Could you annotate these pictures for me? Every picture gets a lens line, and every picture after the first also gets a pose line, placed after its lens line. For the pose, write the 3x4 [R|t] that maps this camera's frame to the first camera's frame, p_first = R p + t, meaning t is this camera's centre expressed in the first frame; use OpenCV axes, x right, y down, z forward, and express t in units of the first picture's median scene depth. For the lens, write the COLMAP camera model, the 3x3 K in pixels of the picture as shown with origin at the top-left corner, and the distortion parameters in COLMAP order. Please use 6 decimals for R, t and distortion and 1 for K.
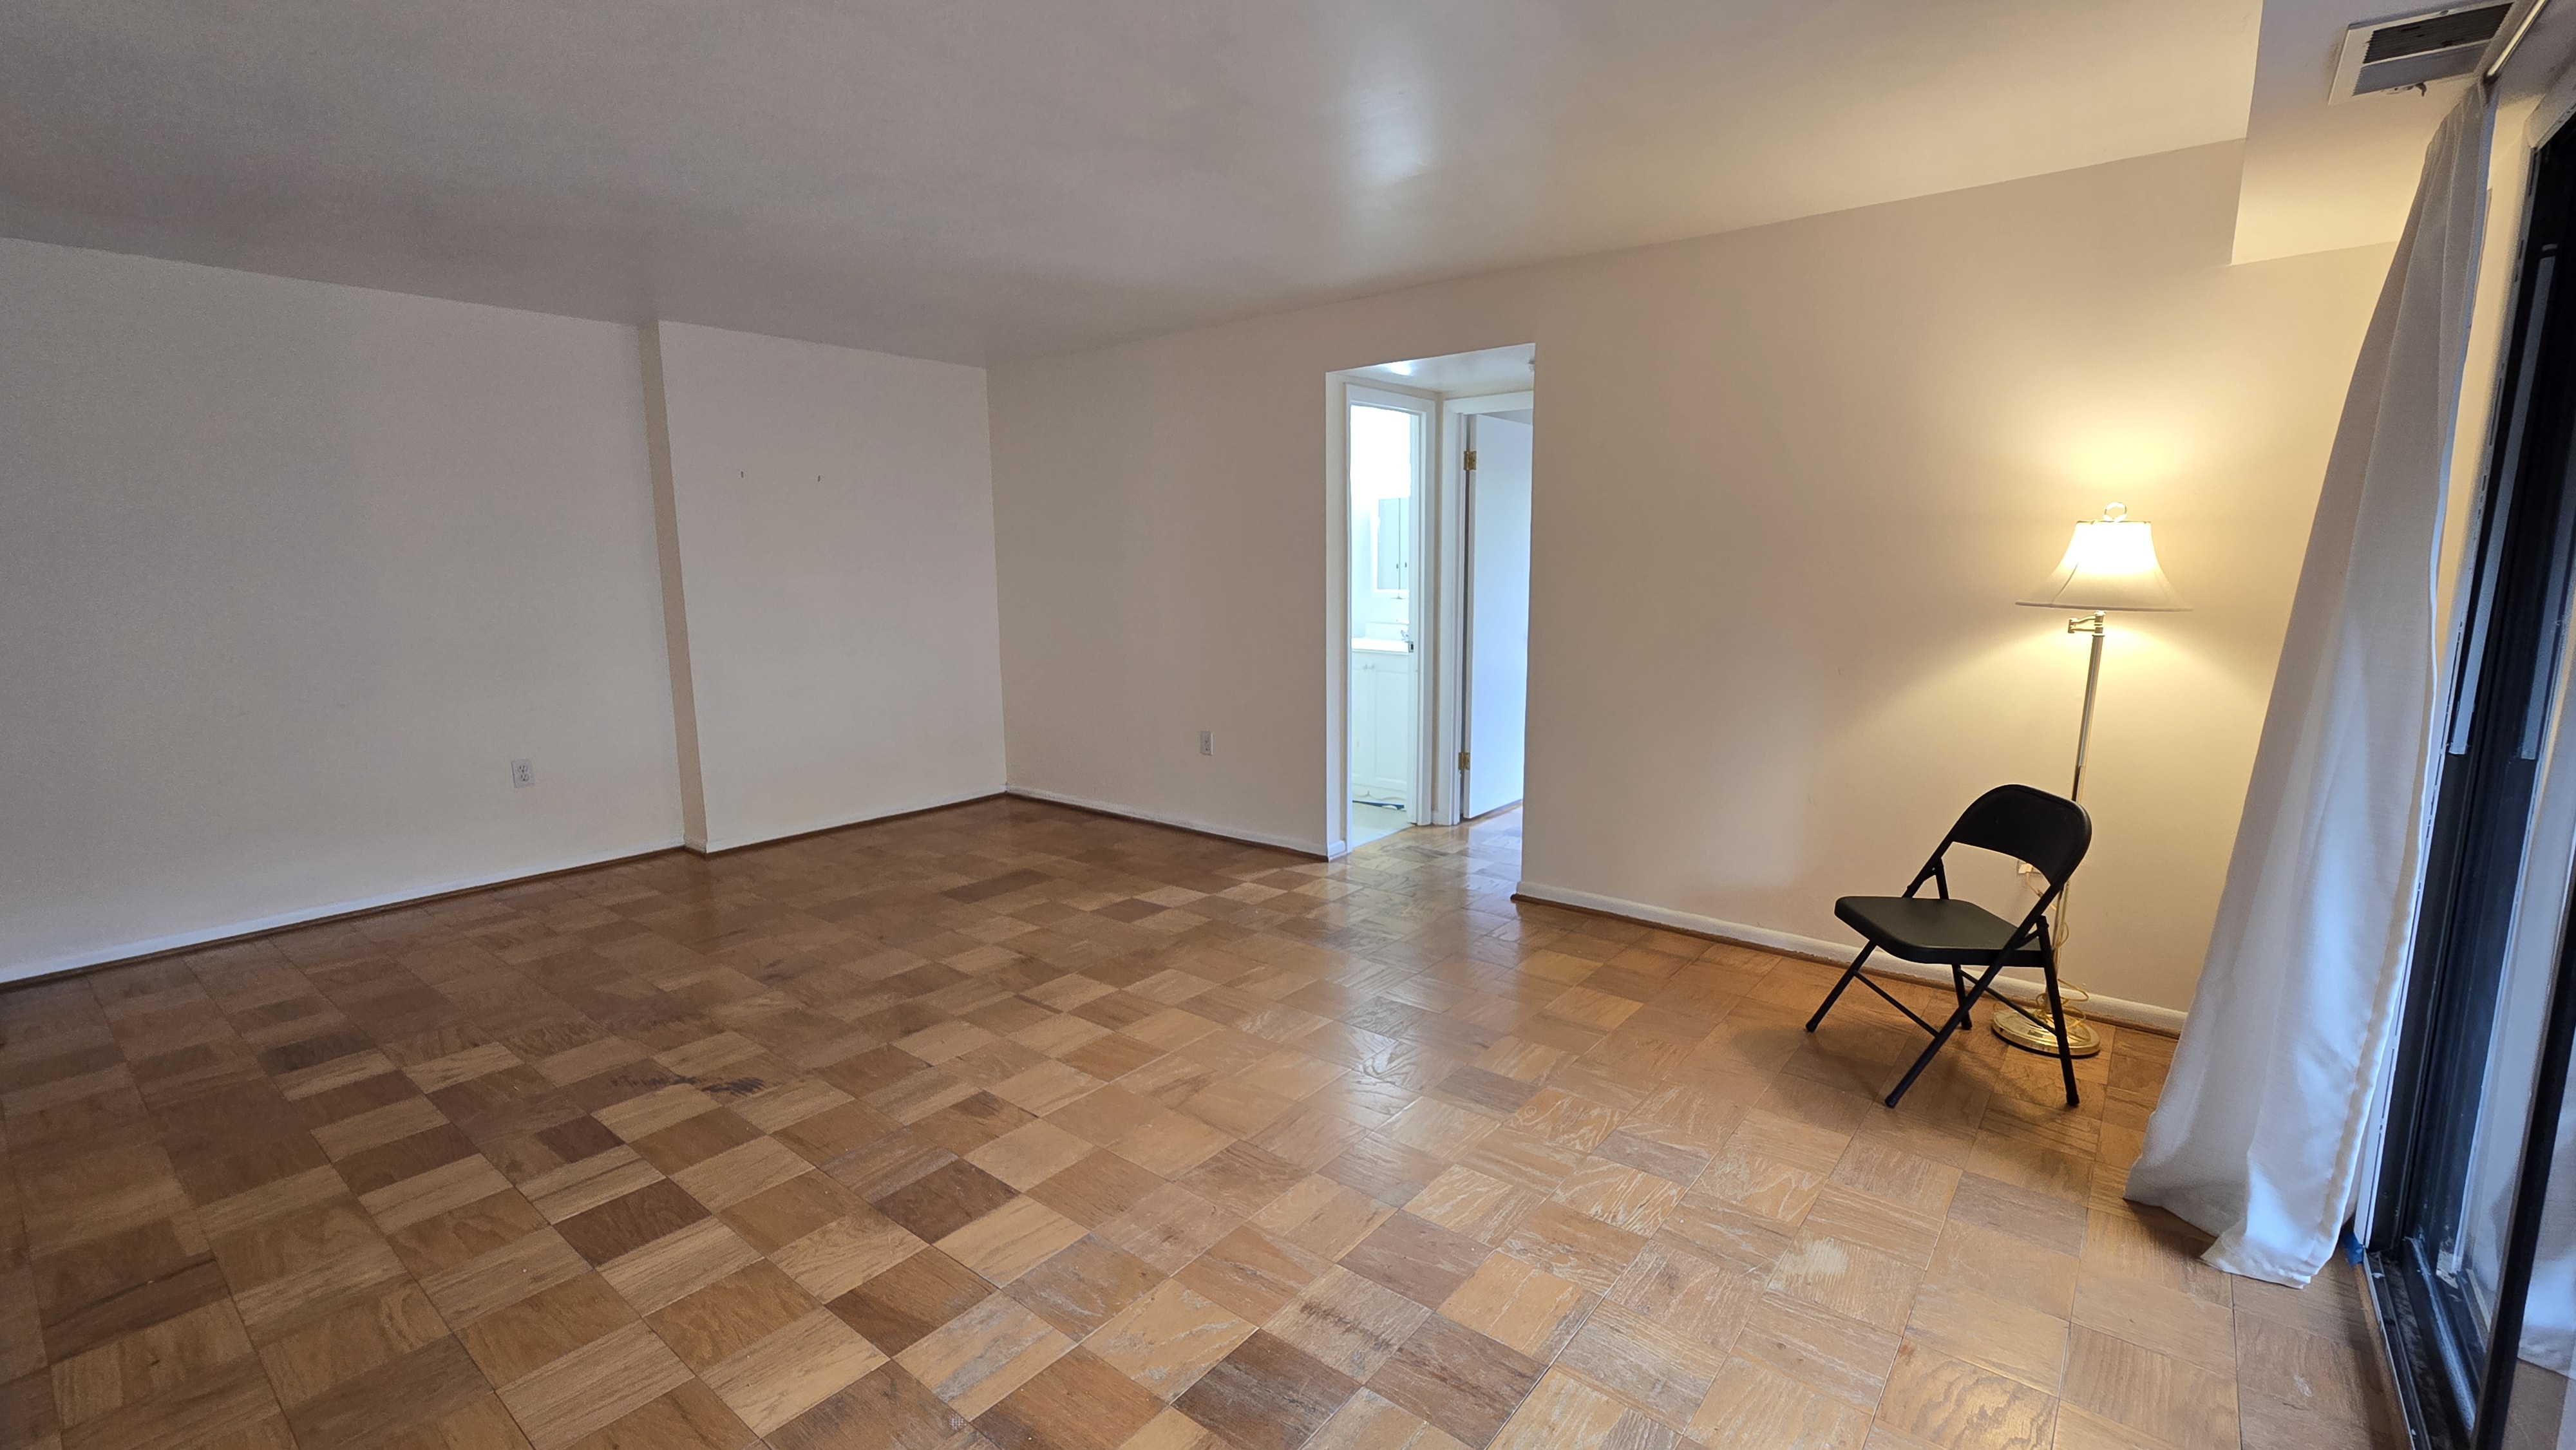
lens RADIAL K [[1097.6, 0, 1288.0], [0, 1097.6, 725.0], [0, 0, 1]] dist [-0.001179, 0.000078]
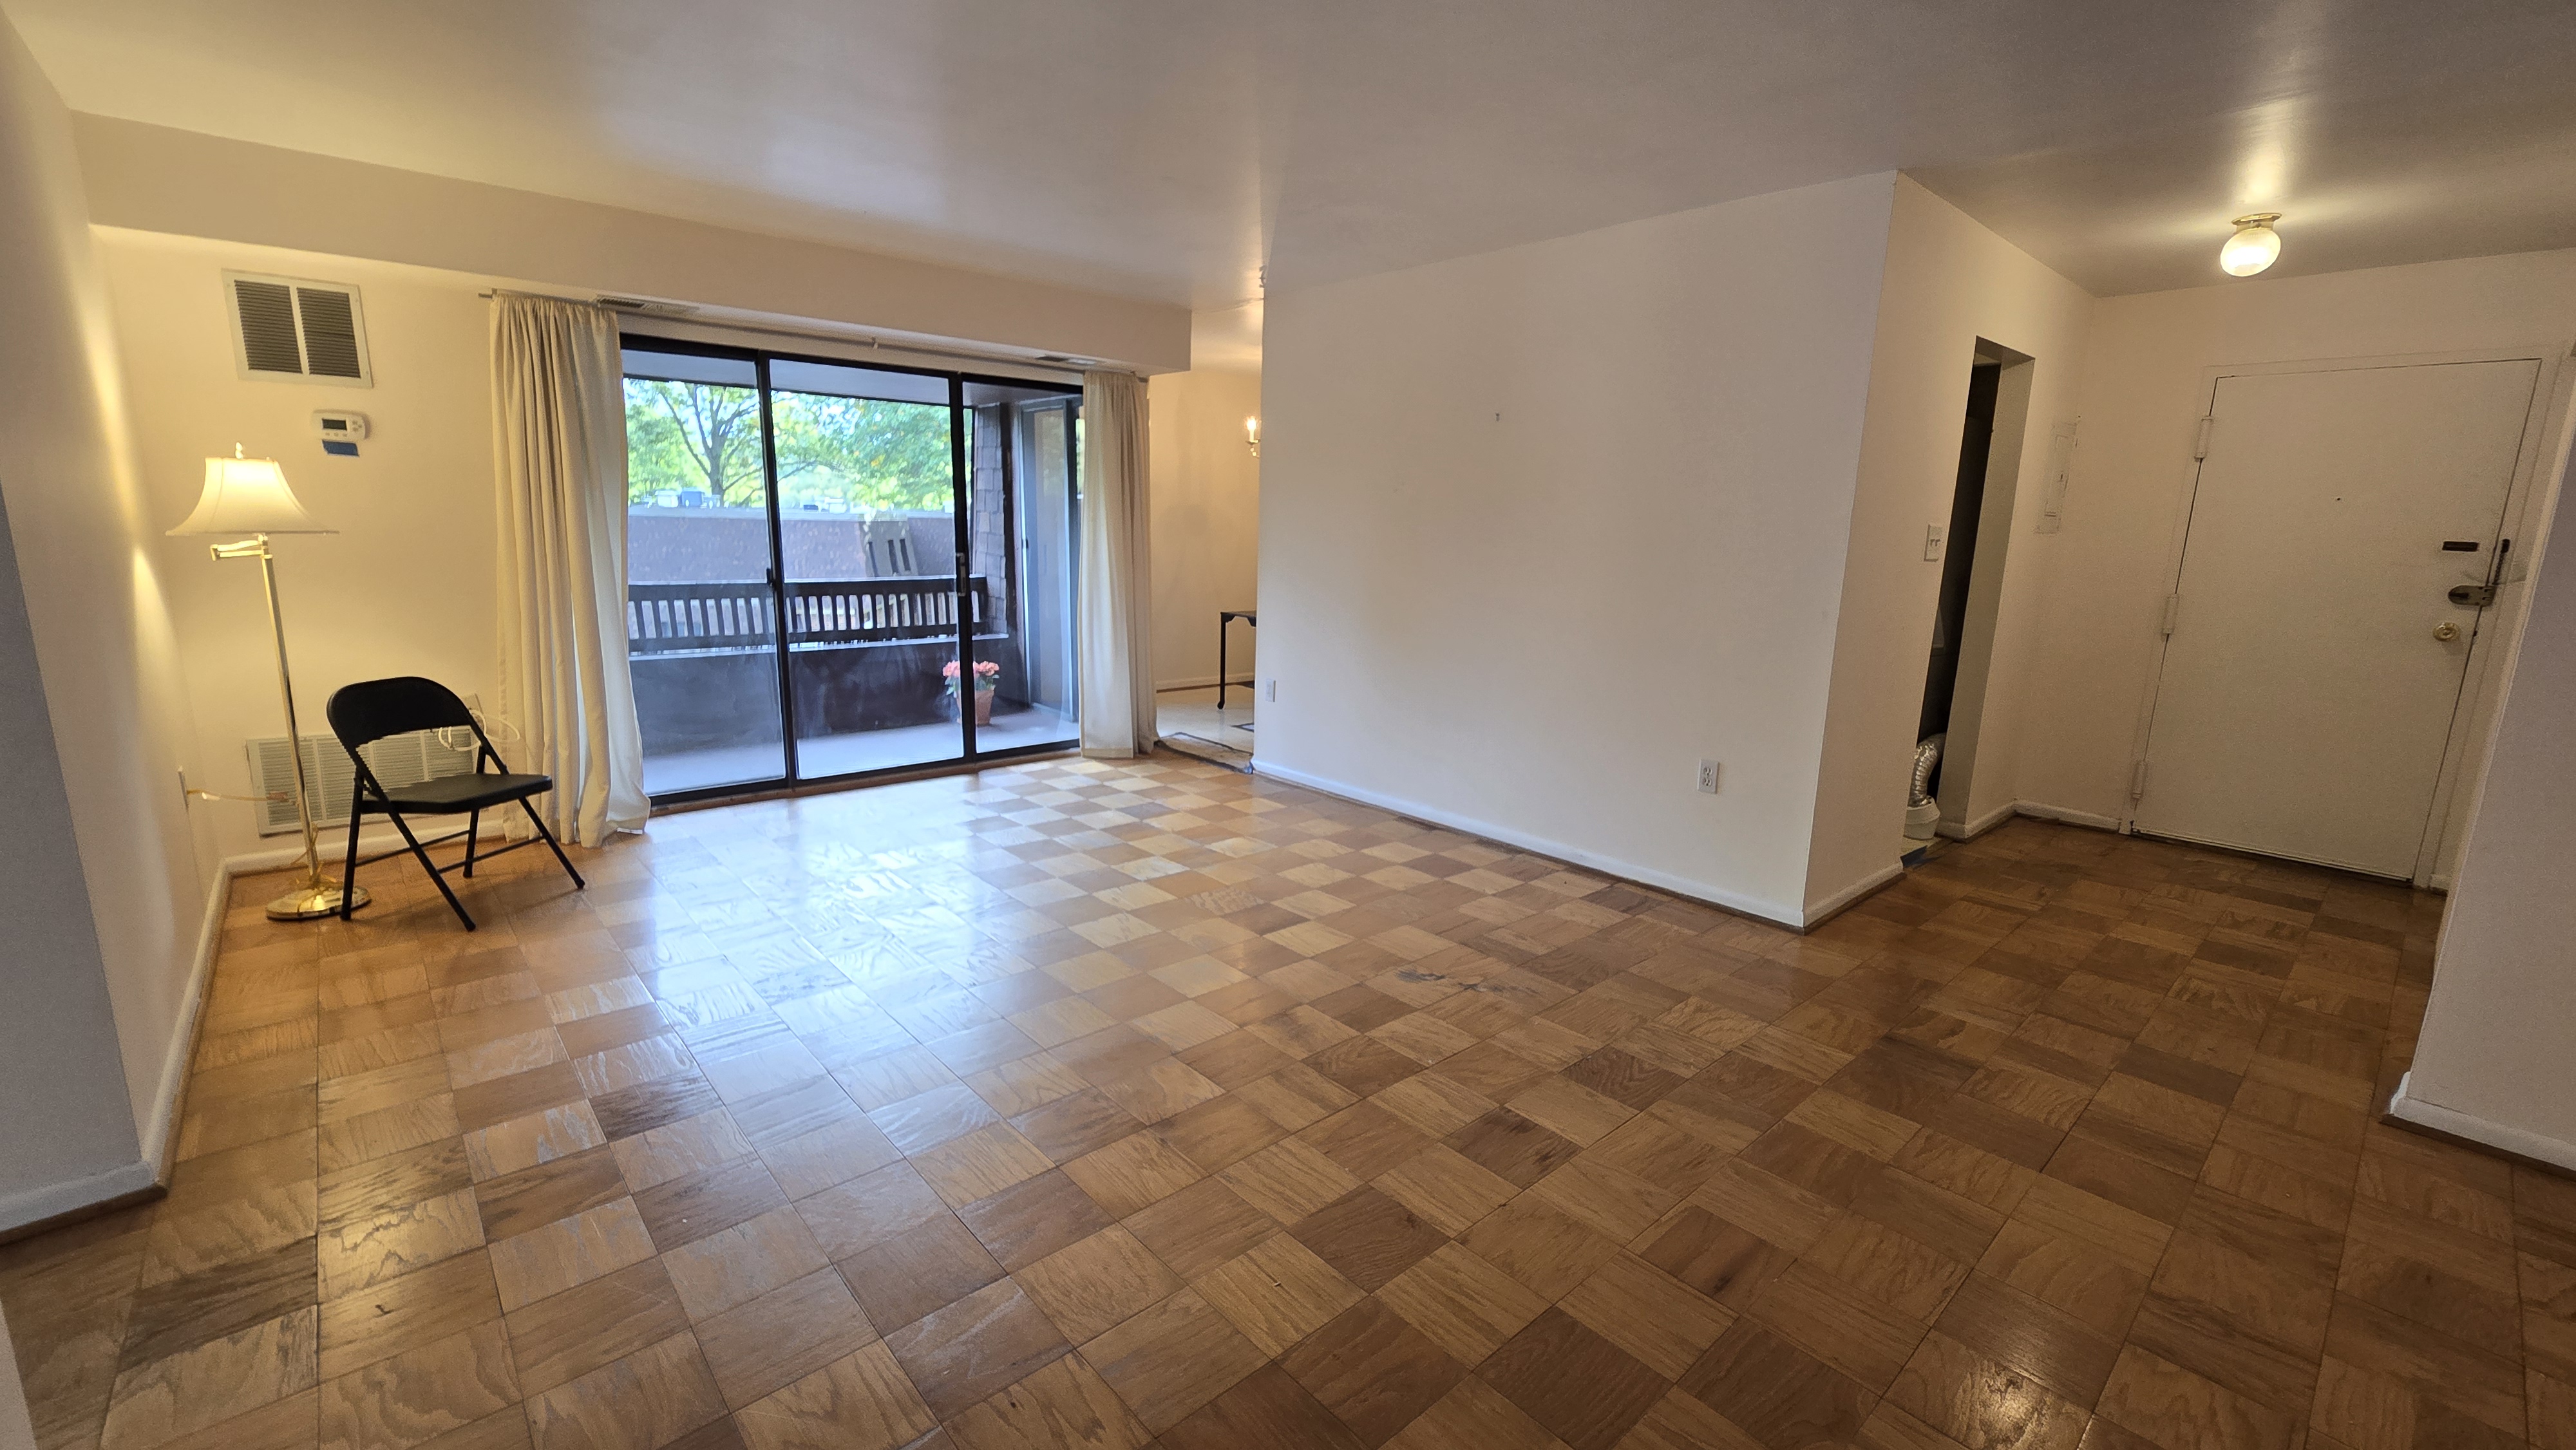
lens RADIAL K [[1062.3, 0, 1302.1], [0, 1062.3, 725.3], [0, 0, 1]] dist [0.000159, 0.004367]
pose [[-0.988976, -0.041871, 0.142033, -0.373710], [0.008671, 0.941169, 0.337826, -0.202926], [-0.147822, 0.335333, -0.930430, 1.377920]]
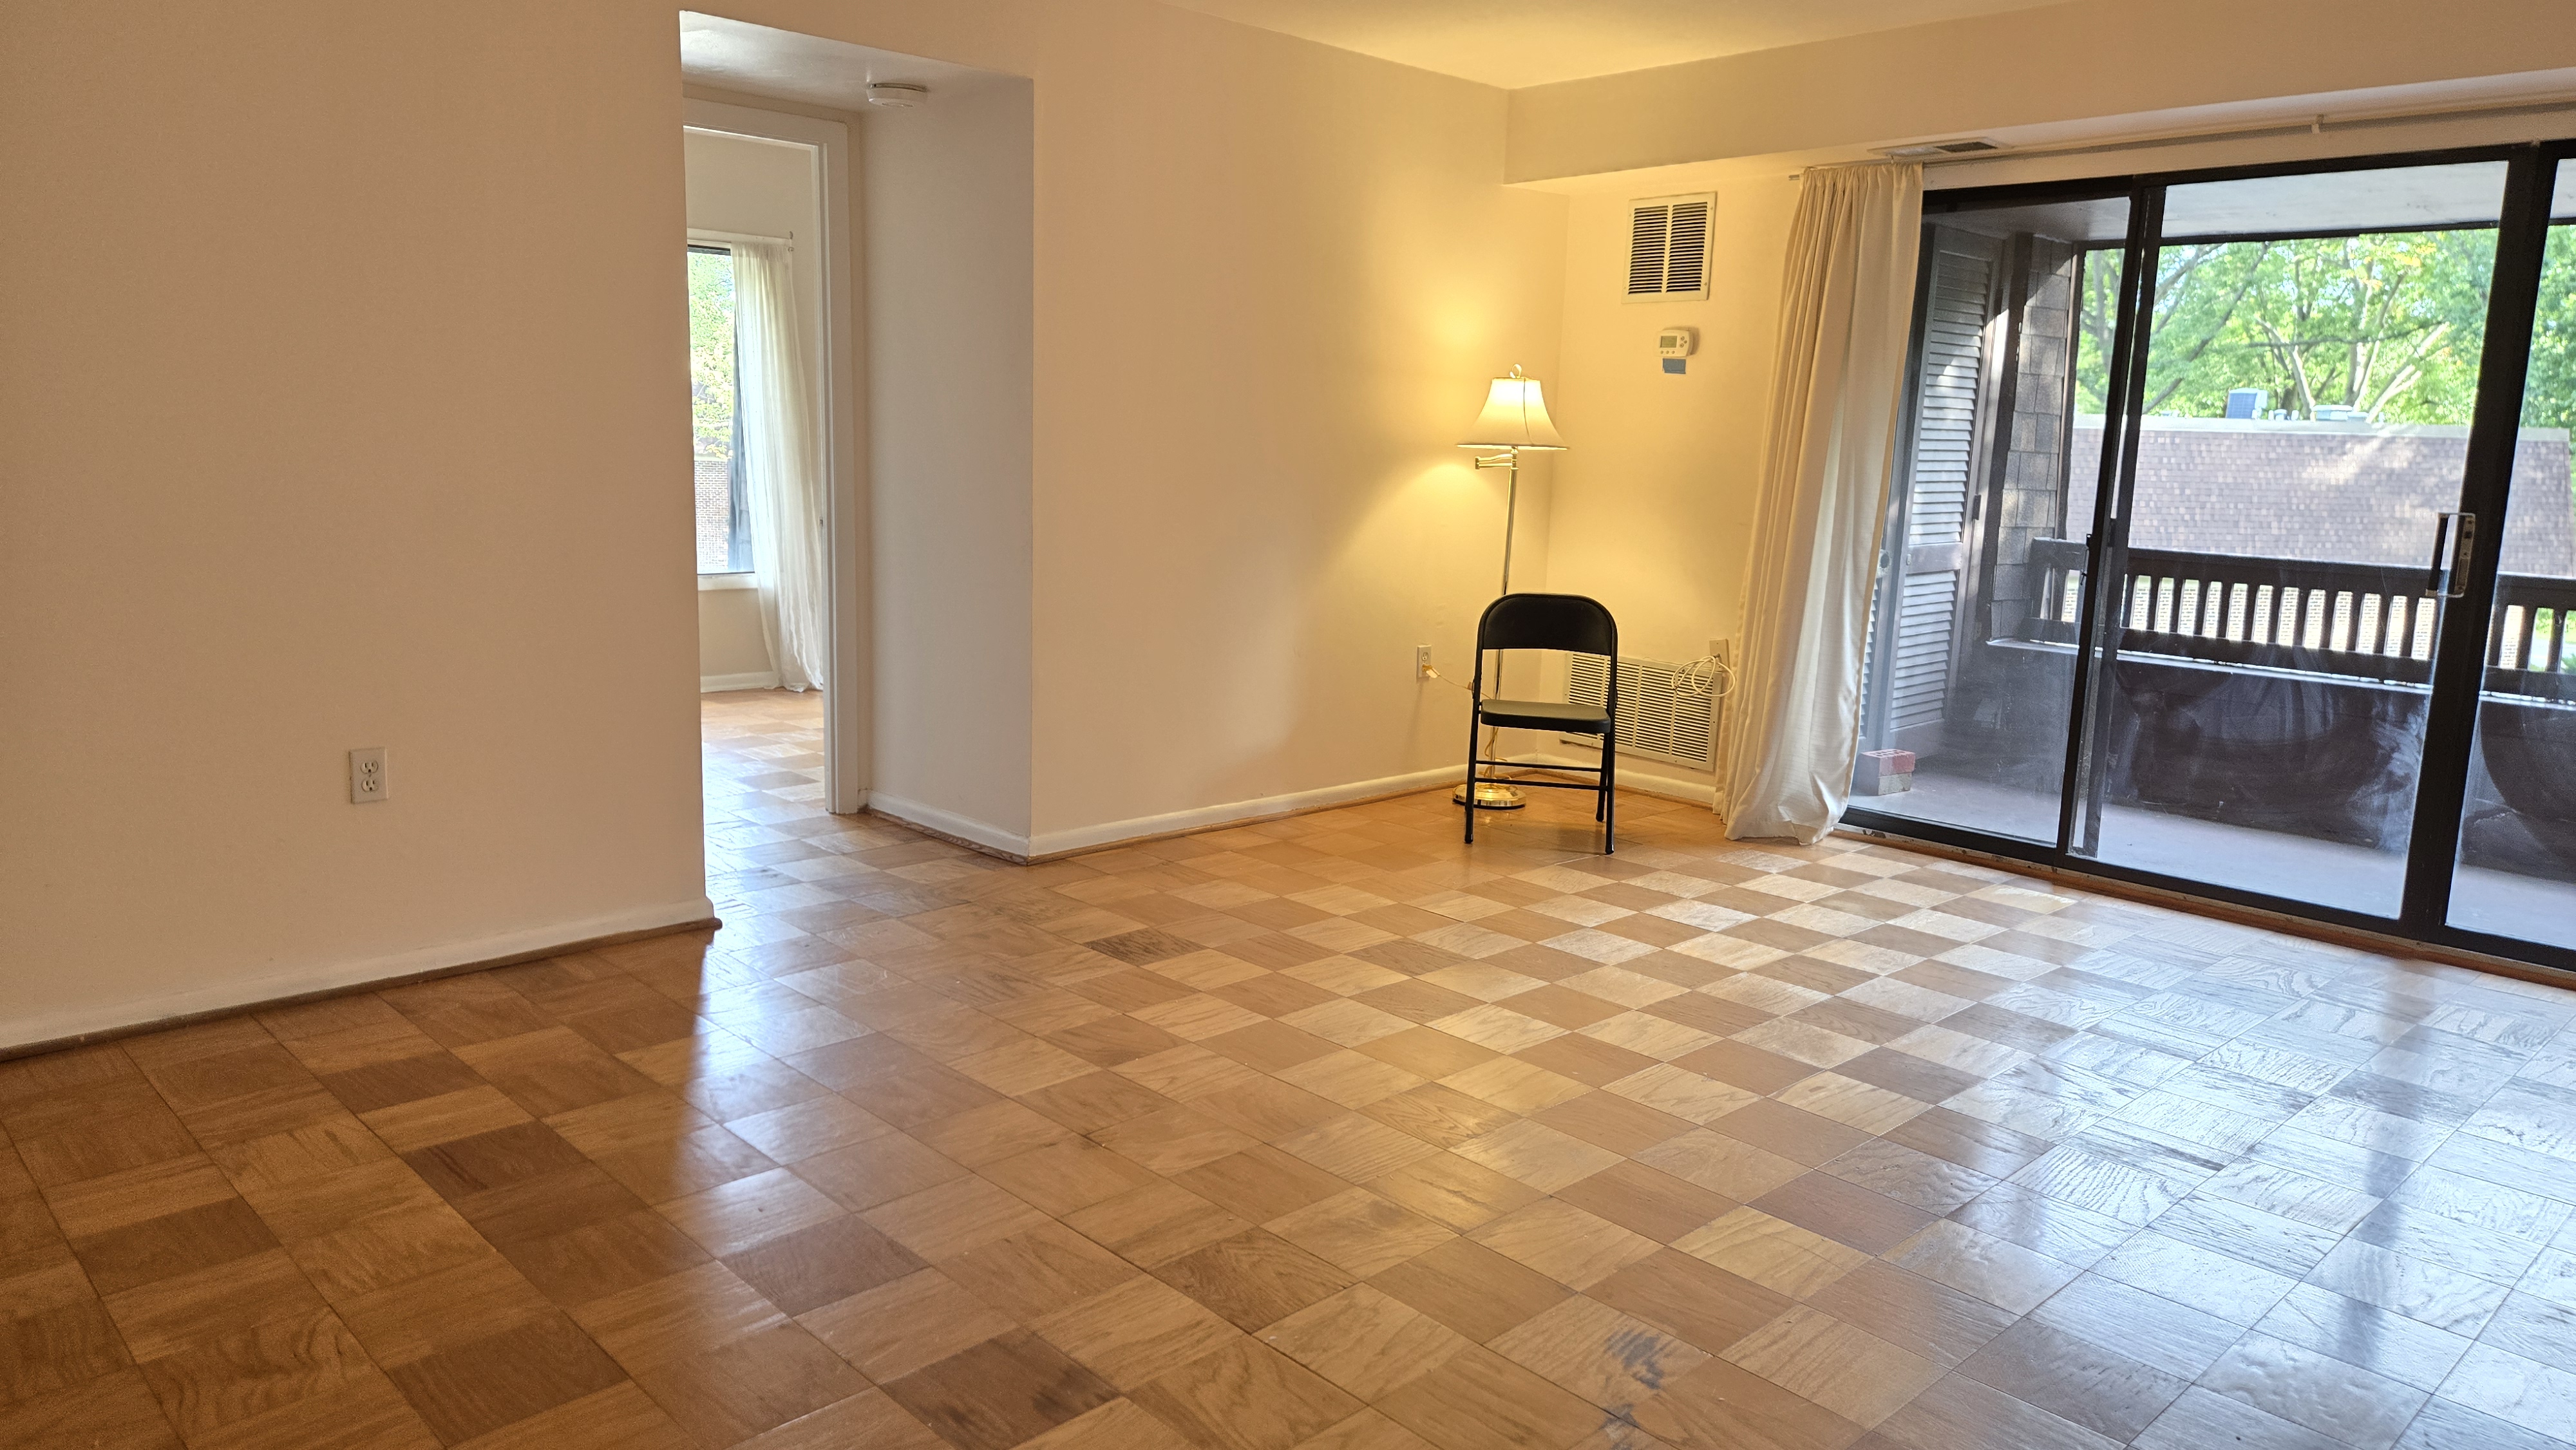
lens RADIAL K [[1706.6, 0, 1268.0], [0, 1706.6, 730.0], [0, 0, 1]] dist [0.091714, -0.075957]
pose [[0.129118, -0.159413, 0.978732, -0.909684], [0.121224, 0.982128, 0.143974, -0.074397], [-0.984192, 0.100056, 0.146135, 0.721561]]
